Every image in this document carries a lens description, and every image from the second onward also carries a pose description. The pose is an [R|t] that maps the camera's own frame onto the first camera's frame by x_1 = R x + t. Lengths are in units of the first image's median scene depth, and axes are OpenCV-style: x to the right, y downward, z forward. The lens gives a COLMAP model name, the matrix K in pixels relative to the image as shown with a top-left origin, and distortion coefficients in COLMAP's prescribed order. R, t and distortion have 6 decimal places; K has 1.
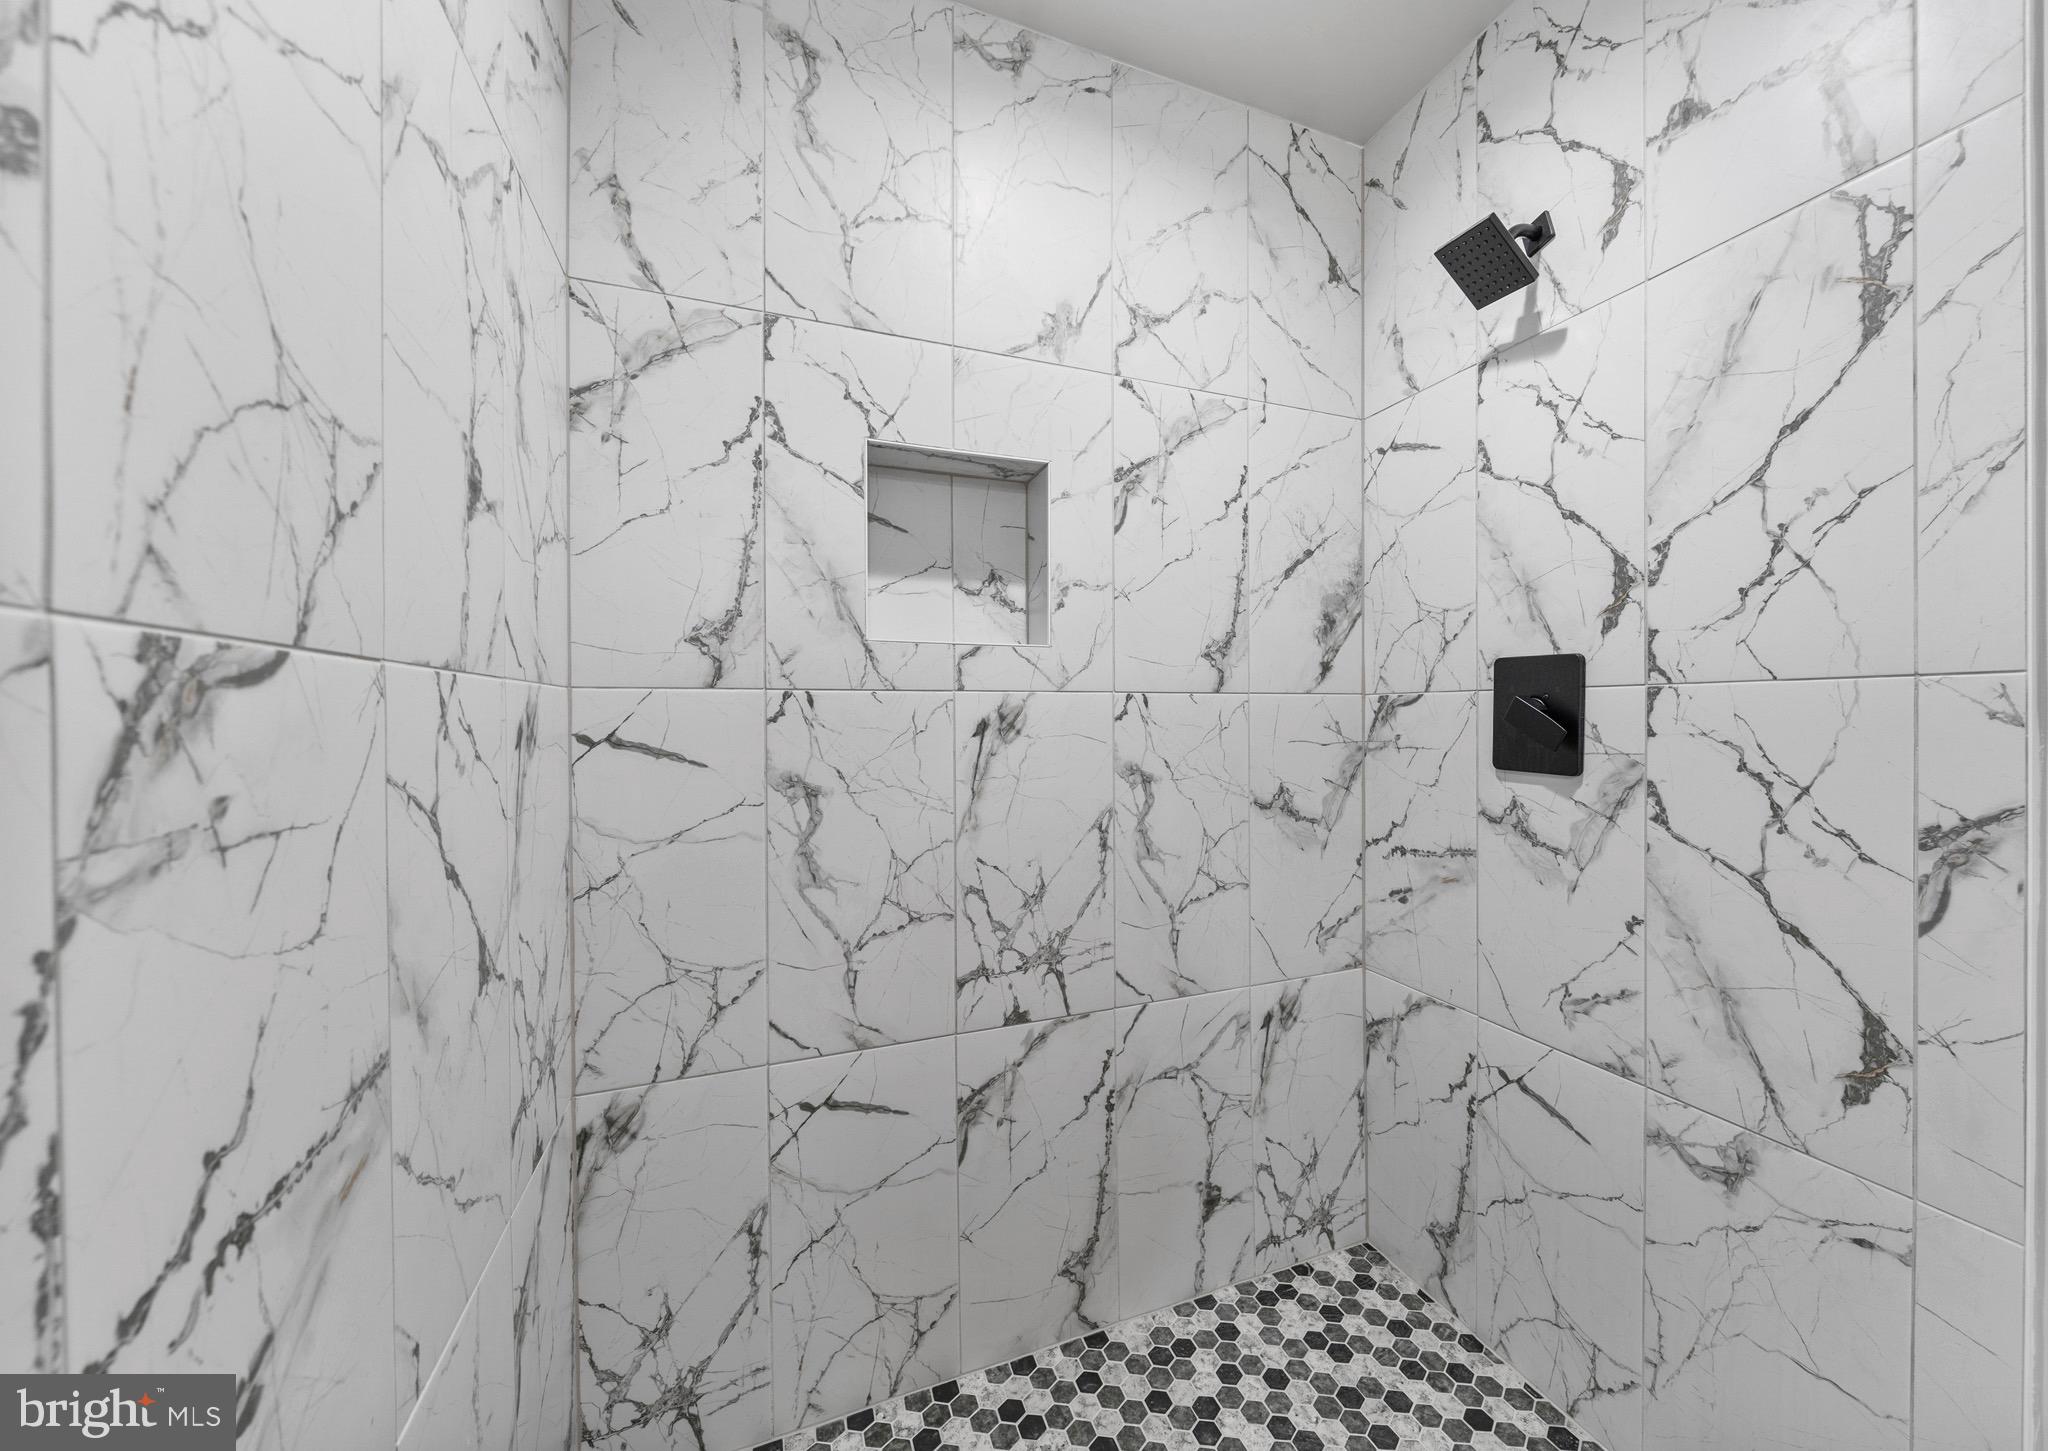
lens RADIAL K [[693.8, 0, 1027.5], [0, 693.8, 720.3], [0, 0, 1]] dist [-0.002093, -0.000215]
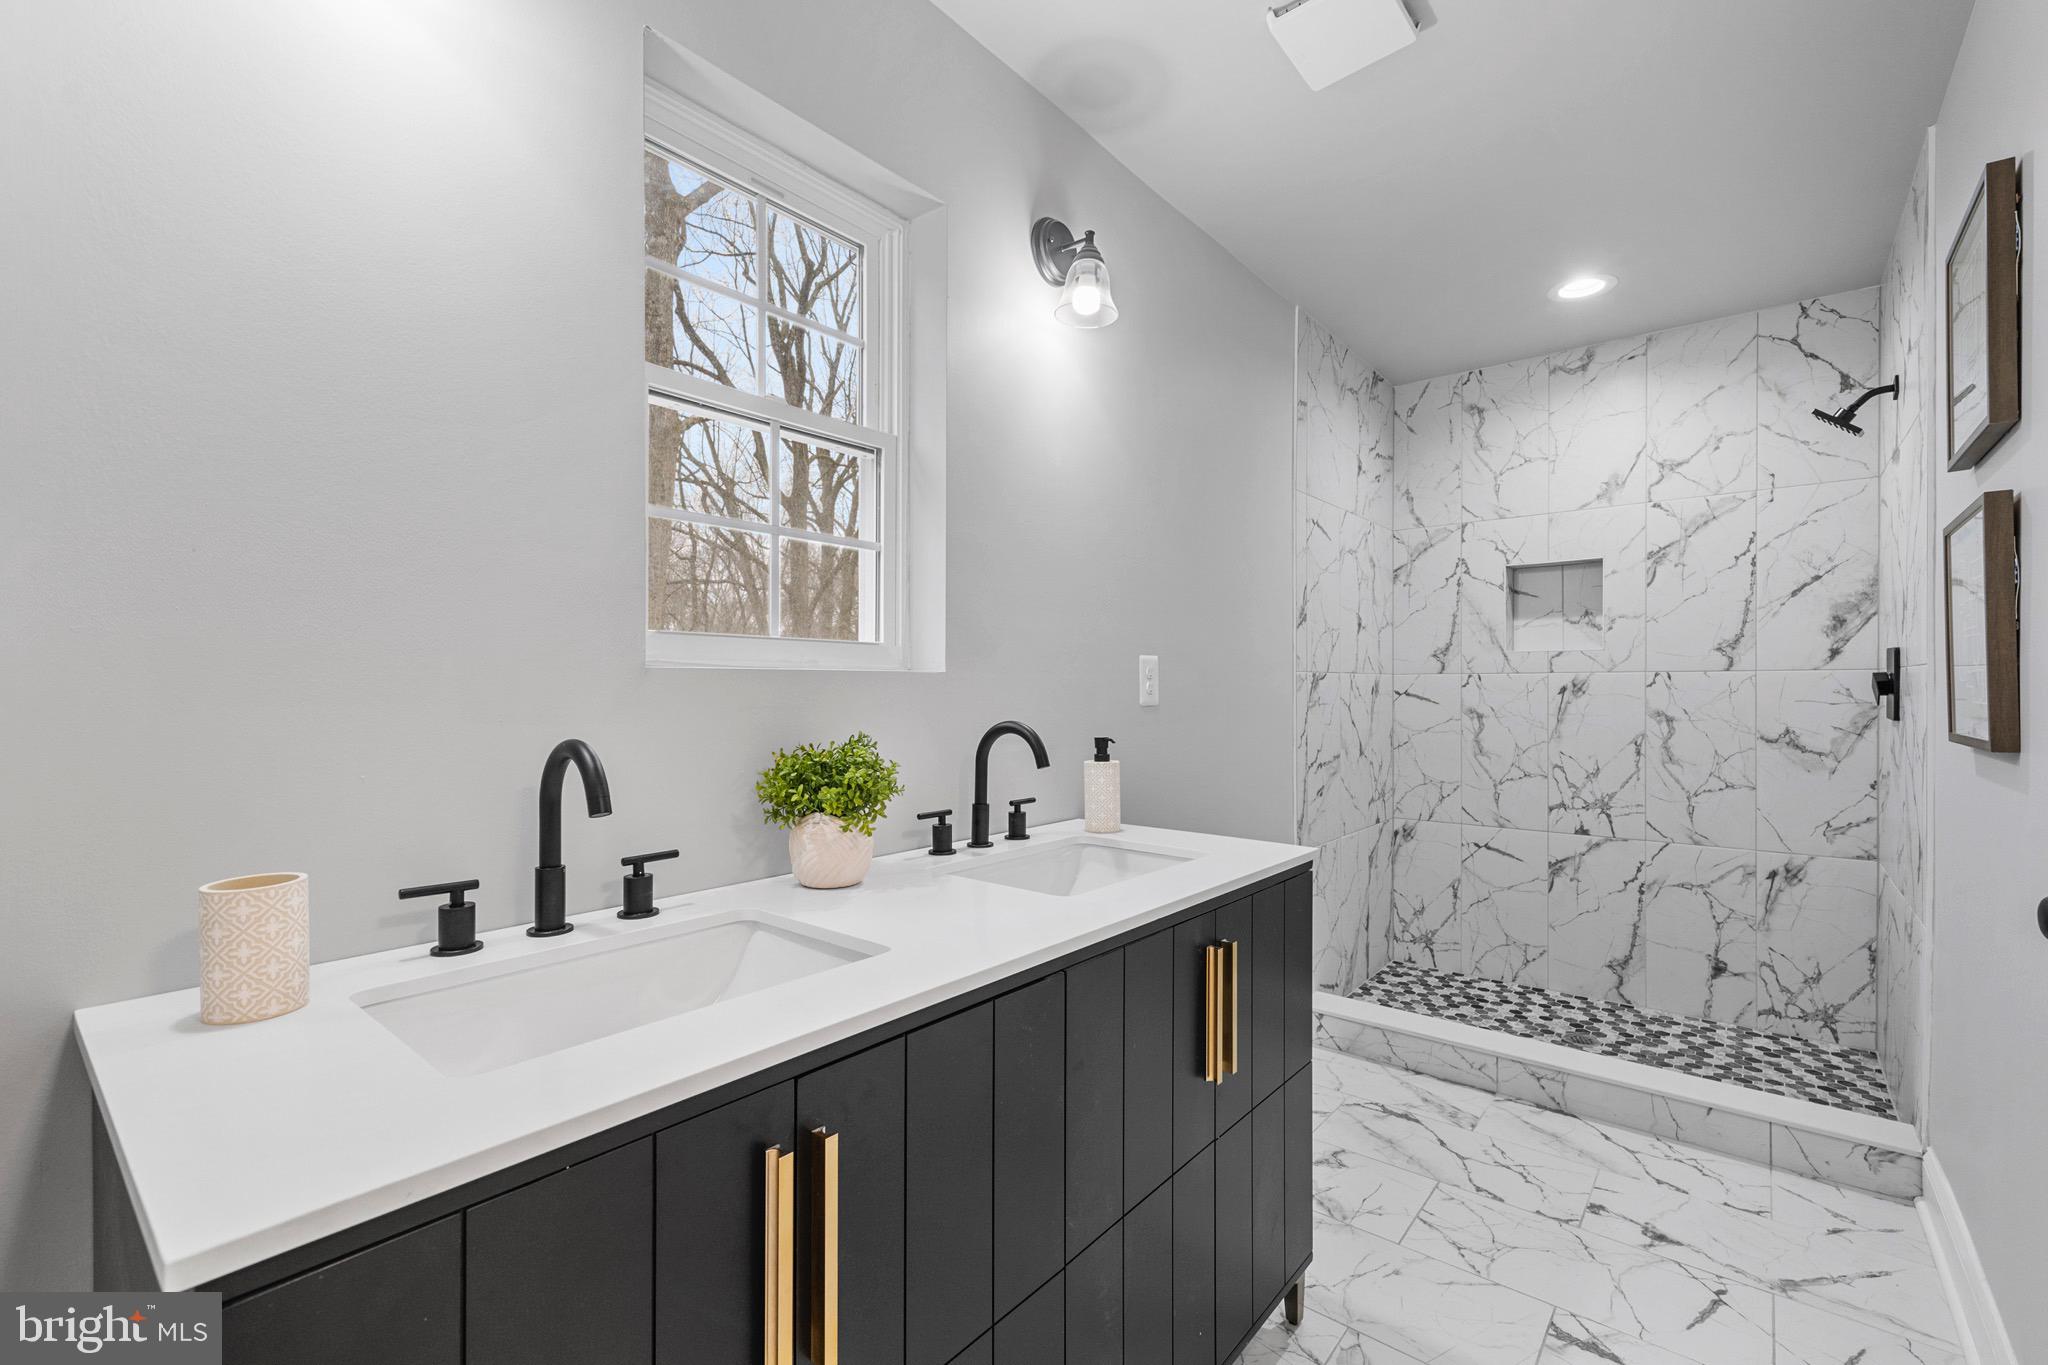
lens RADIAL K [[797.4, 0, 1031.9], [0, 797.4, 685.0], [0, 0, 1]] dist [-0.003249, -0.000104]
pose [[0.424414, 0.000736, -0.905468, 1.425665], [-0.006646, 0.999975, -0.002302, 0.011347], [0.905444, 0.006995, 0.424408, -1.476507]]
